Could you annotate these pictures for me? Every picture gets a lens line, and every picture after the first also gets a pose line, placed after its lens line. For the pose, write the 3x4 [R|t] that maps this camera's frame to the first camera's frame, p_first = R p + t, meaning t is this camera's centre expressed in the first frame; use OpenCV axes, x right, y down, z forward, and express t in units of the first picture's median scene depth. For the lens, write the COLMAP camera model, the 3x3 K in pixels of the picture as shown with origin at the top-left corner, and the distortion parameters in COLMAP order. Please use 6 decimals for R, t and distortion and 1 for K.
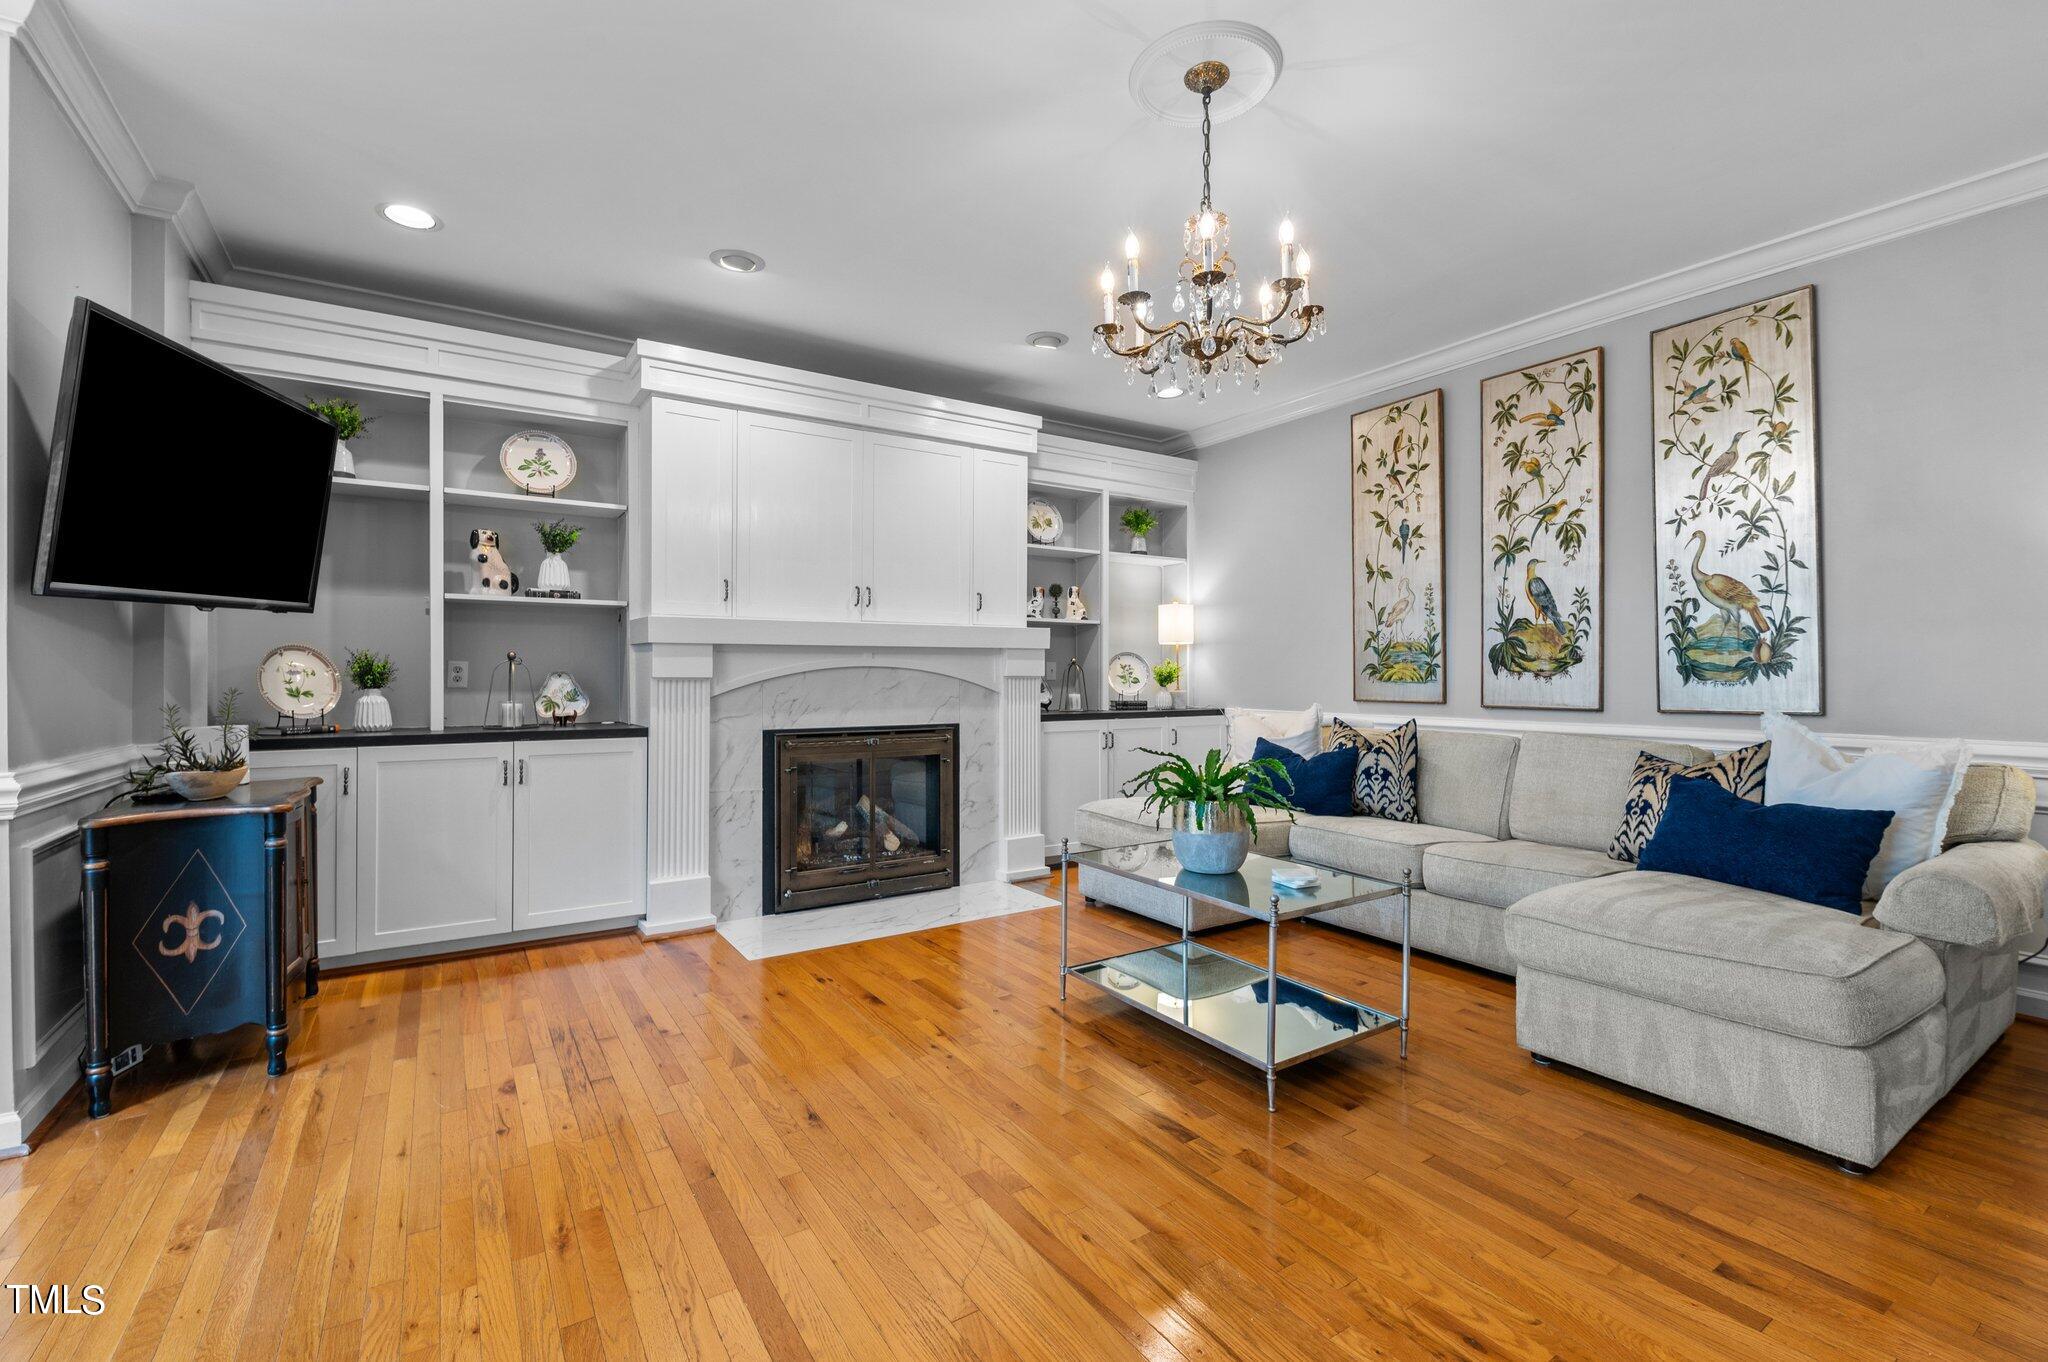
lens RADIAL K [[883.7, 0, 1022.4], [0, 883.7, 670.7], [0, 0, 1]] dist [0.004877, -0.006142]
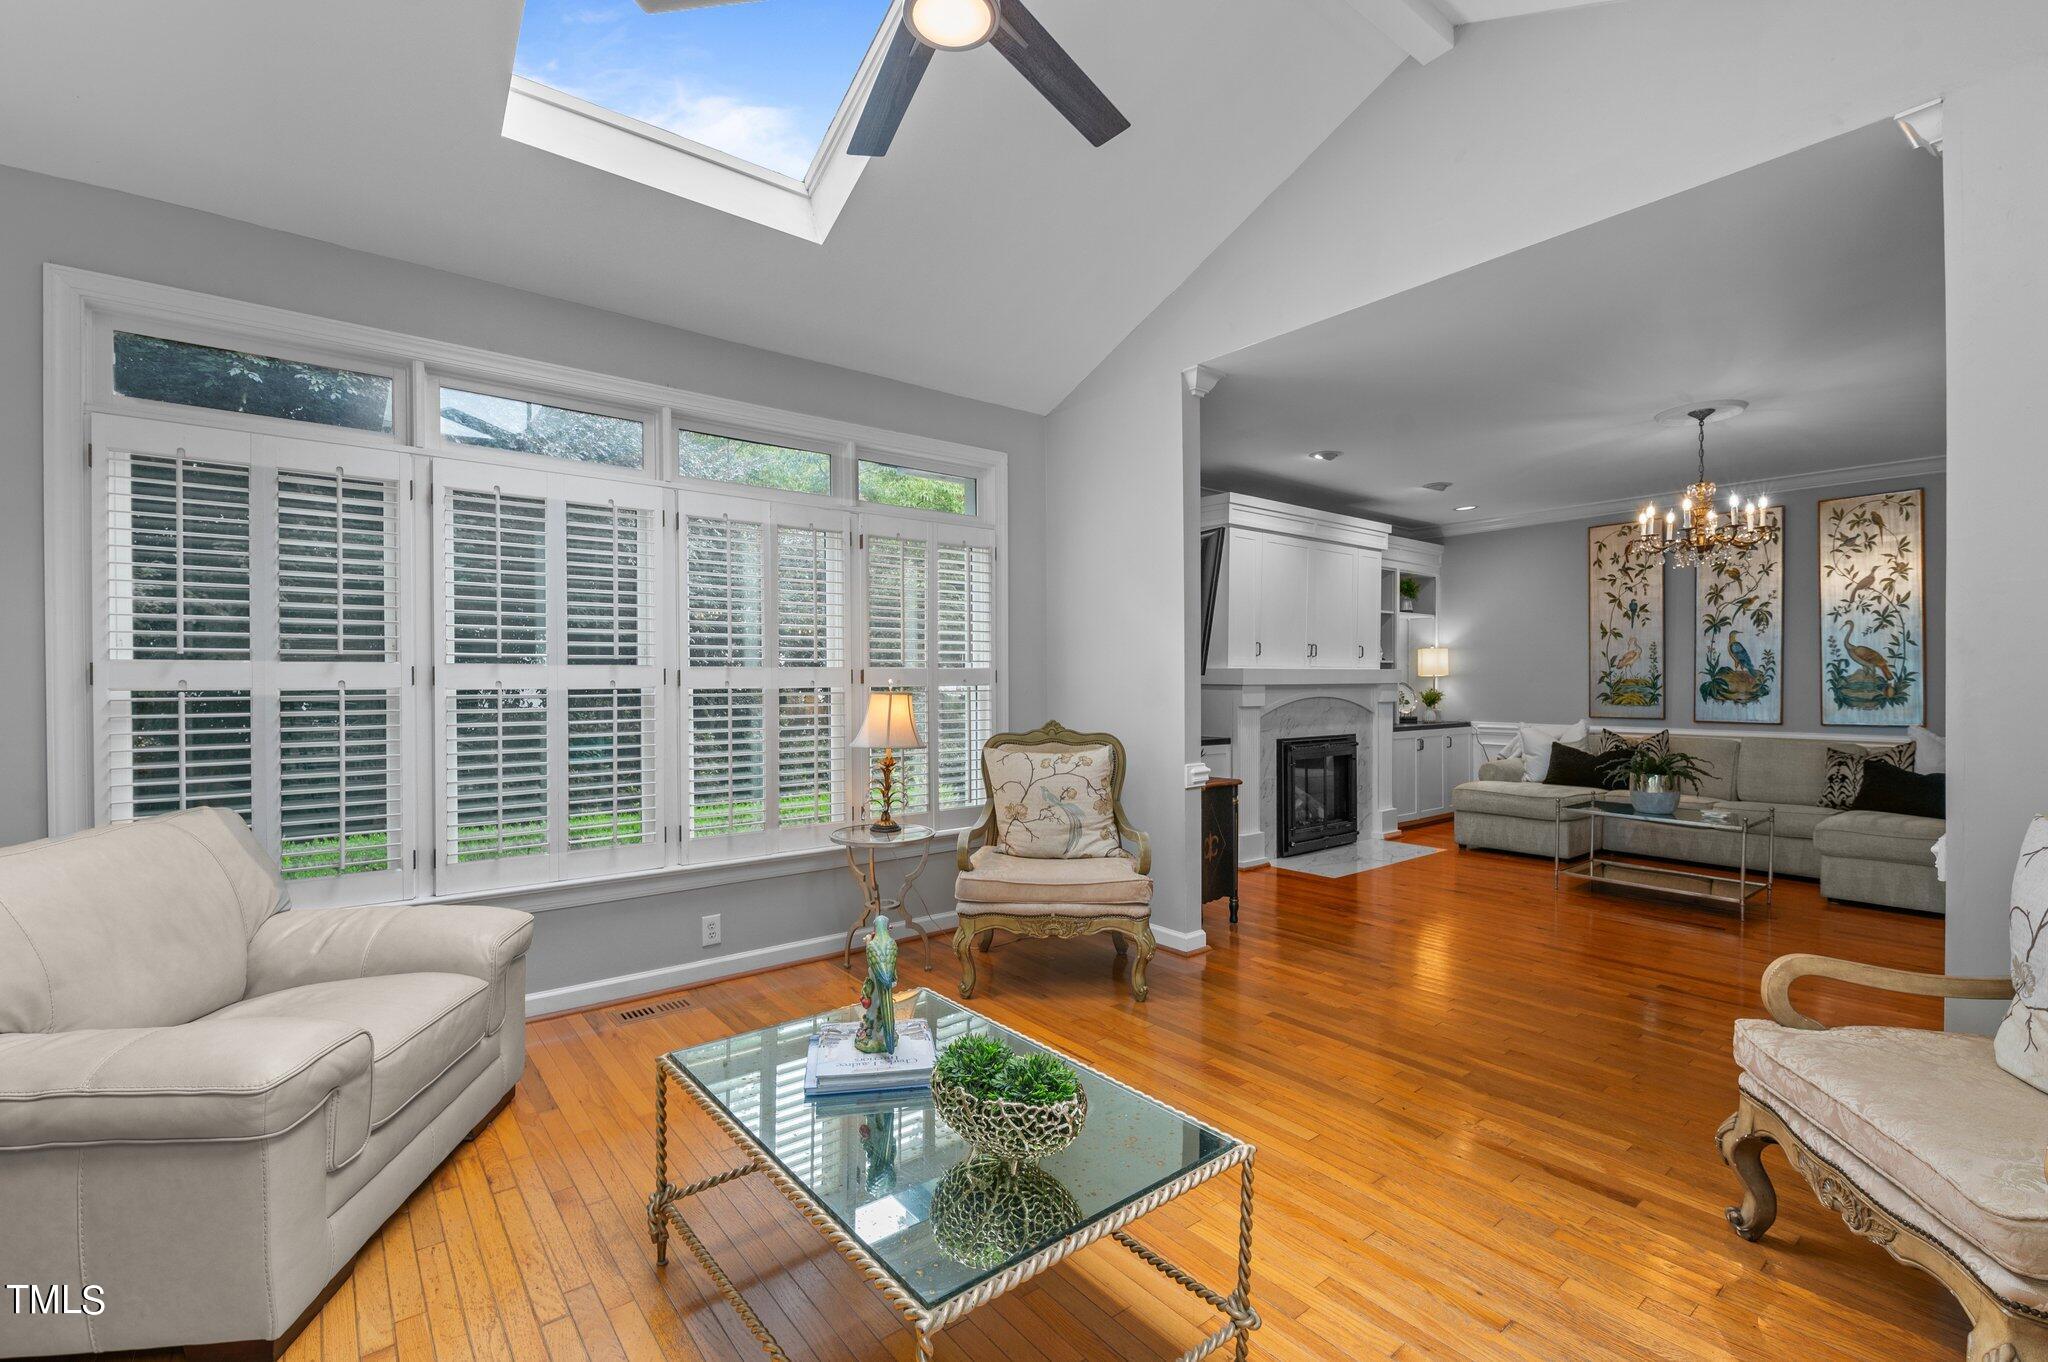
lens RADIAL K [[883.7, 0, 1029.7], [0, 883.7, 685.1], [0, 0, 1]] dist [0.004877, -0.006142]
pose [[0.995749, -0.000701, 0.092109, -0.882132], [-0.000157, 0.999957, 0.009304, -0.042199], [-0.092112, -0.009278, 0.995705, -0.510598]]
